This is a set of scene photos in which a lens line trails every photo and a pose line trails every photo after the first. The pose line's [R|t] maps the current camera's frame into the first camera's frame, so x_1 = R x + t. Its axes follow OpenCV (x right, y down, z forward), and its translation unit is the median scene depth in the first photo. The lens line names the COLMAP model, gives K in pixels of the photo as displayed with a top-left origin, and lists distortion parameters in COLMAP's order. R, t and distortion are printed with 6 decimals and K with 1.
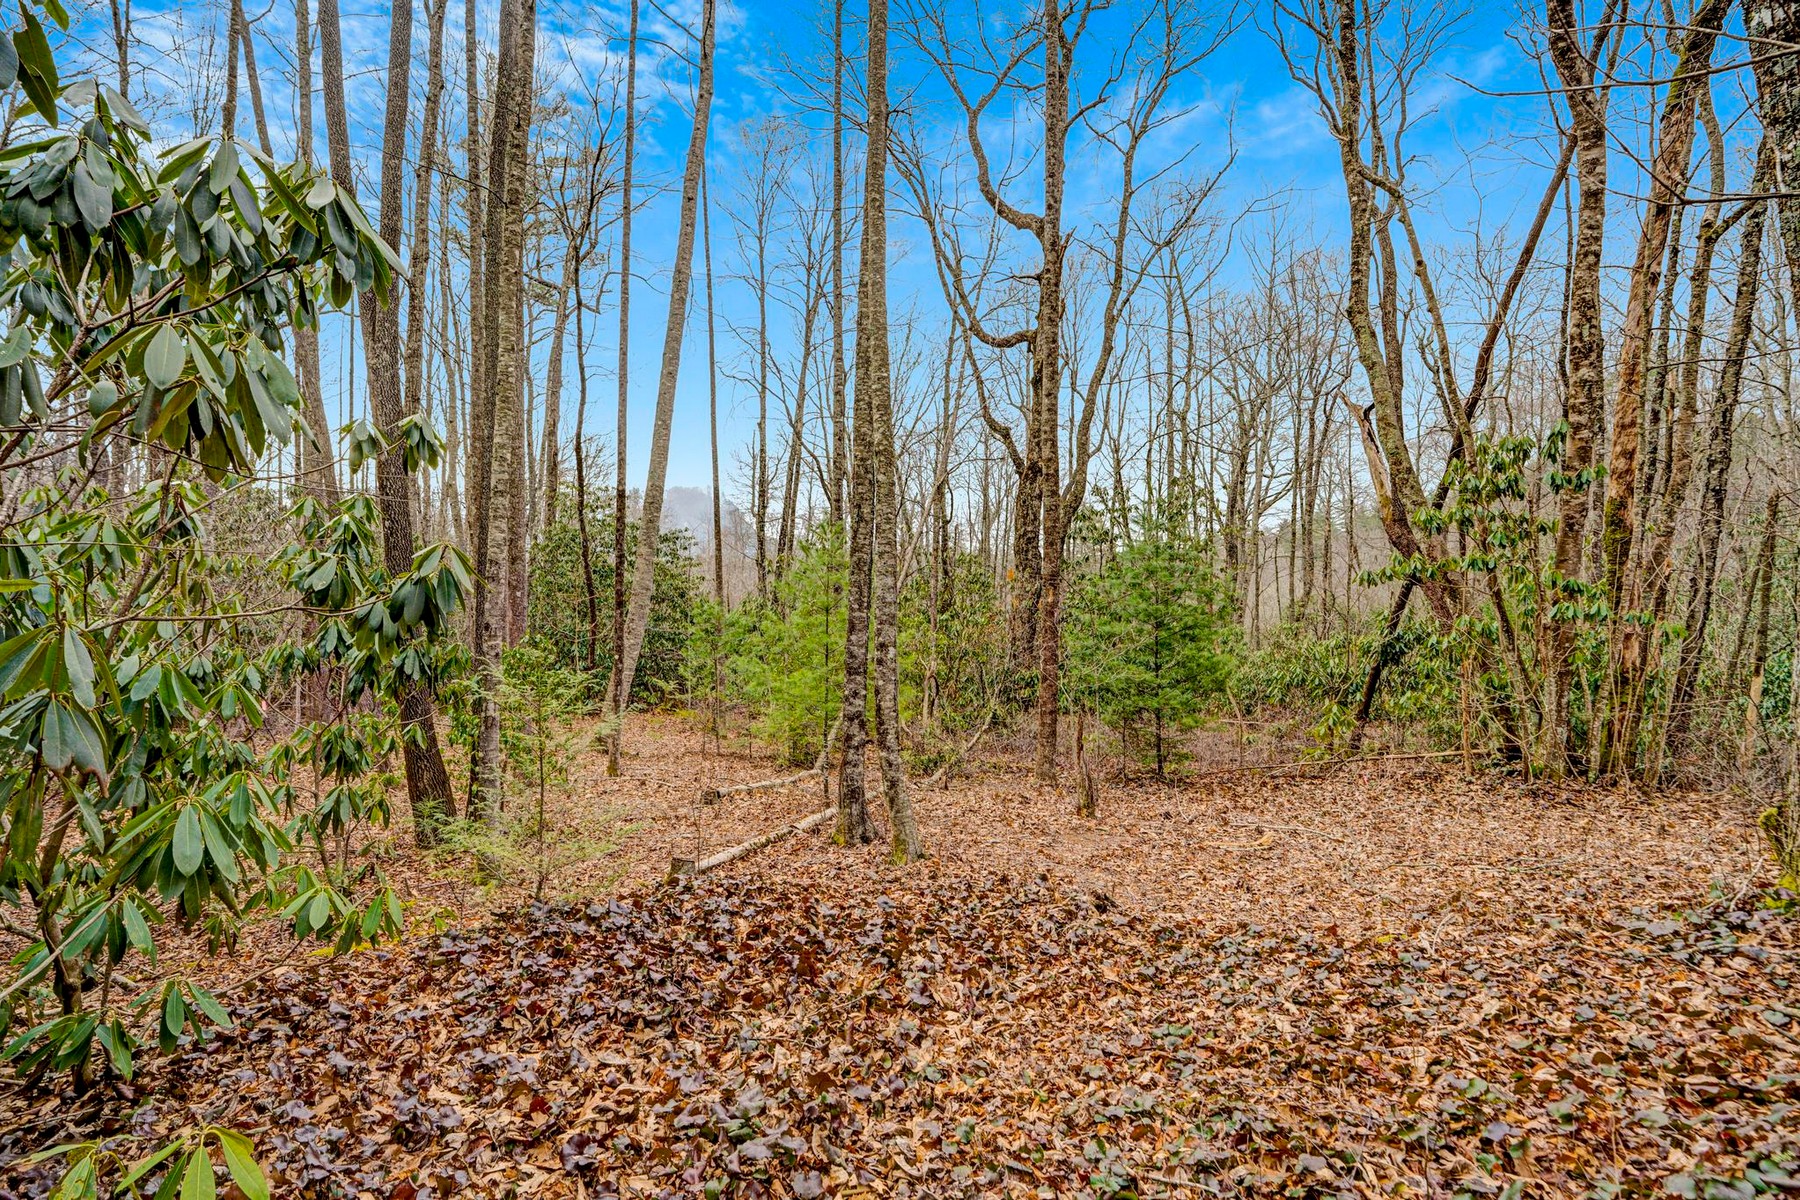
lens RADIAL K [[913.9, 0, 900.0], [0, 913.9, 600.0], [0, 0, 1]] dist [-0.068480, 0.031553]
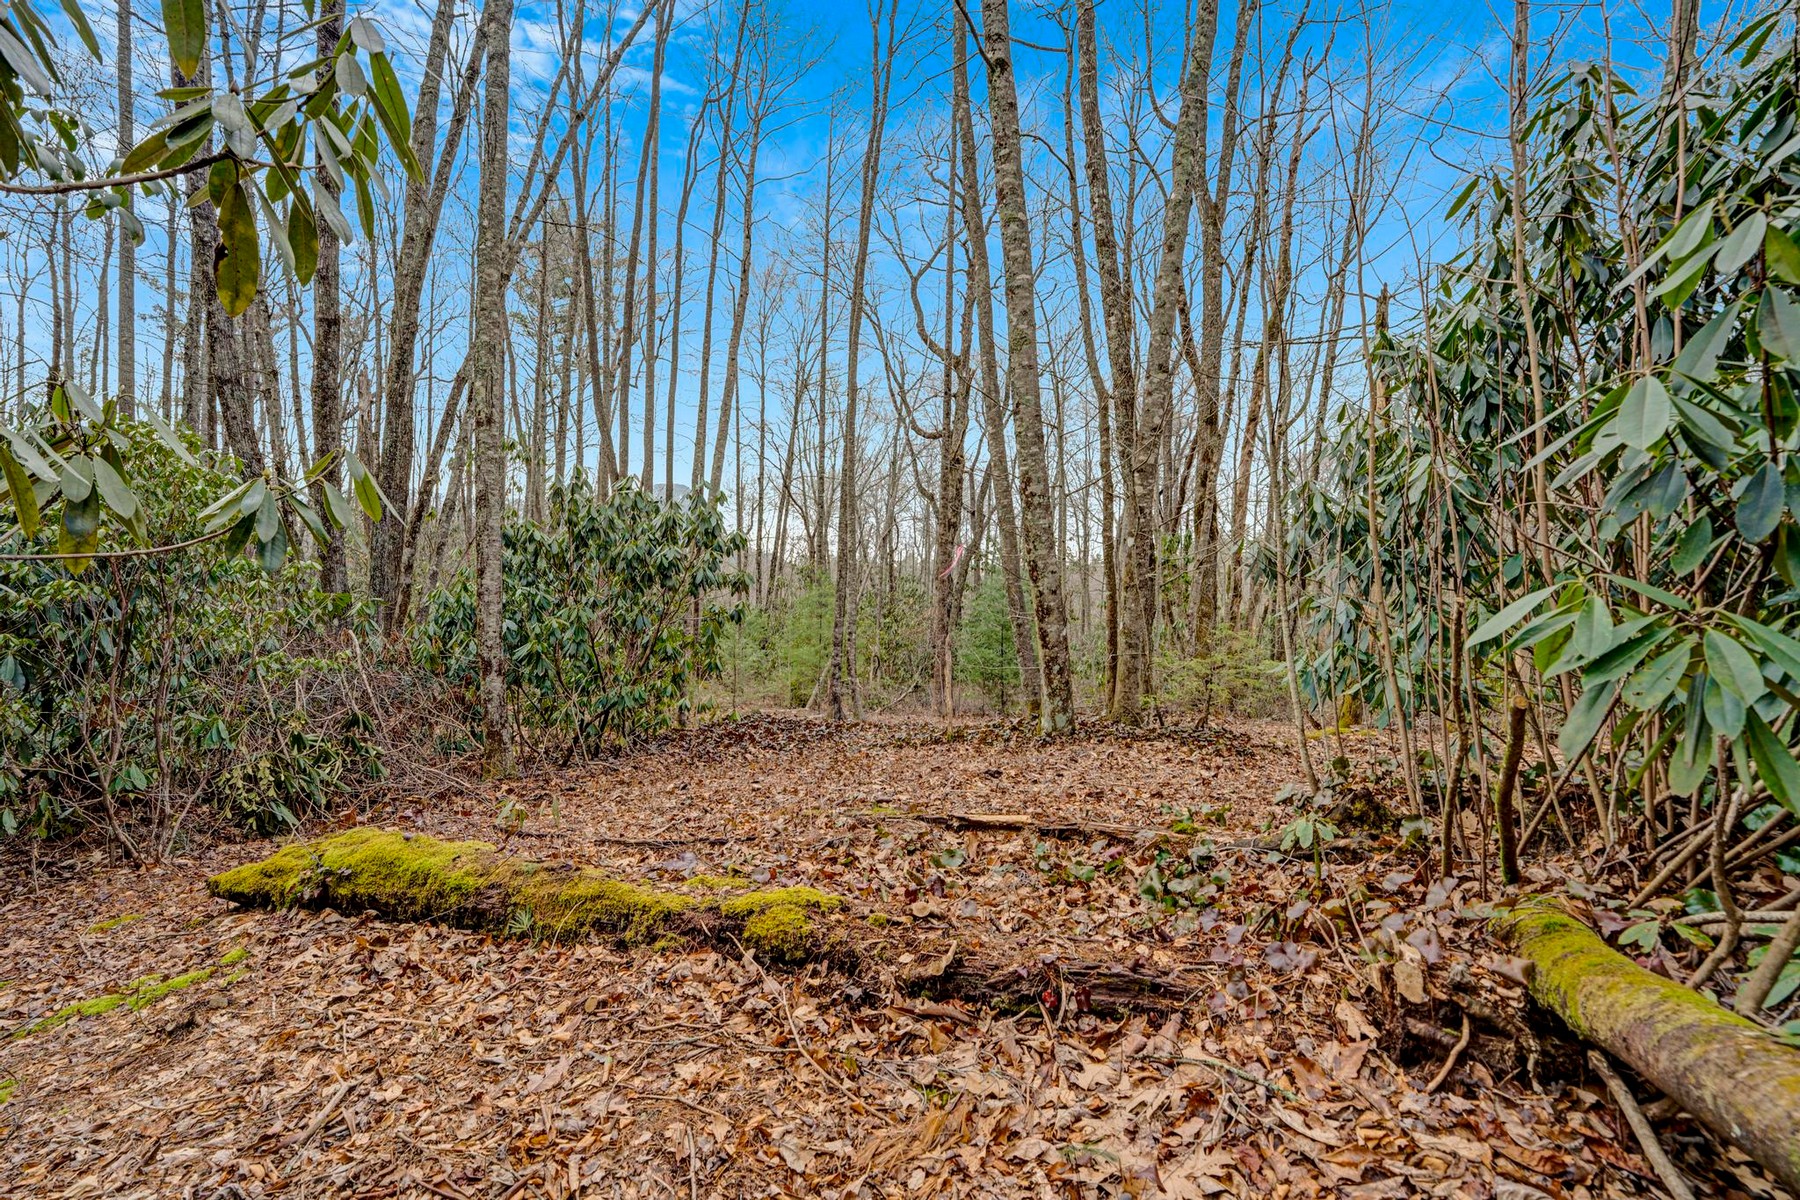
lens RADIAL K [[830.3, 0, 900.0], [0, 830.3, 600.0], [0, 0, 1]] dist [-0.000145, -0.000006]
pose [[0.998472, 0.021153, 0.051042, -0.000591], [-0.020990, 0.999773, -0.003734, -0.009528], [-0.051109, 0.002657, 0.998690, -0.341558]]
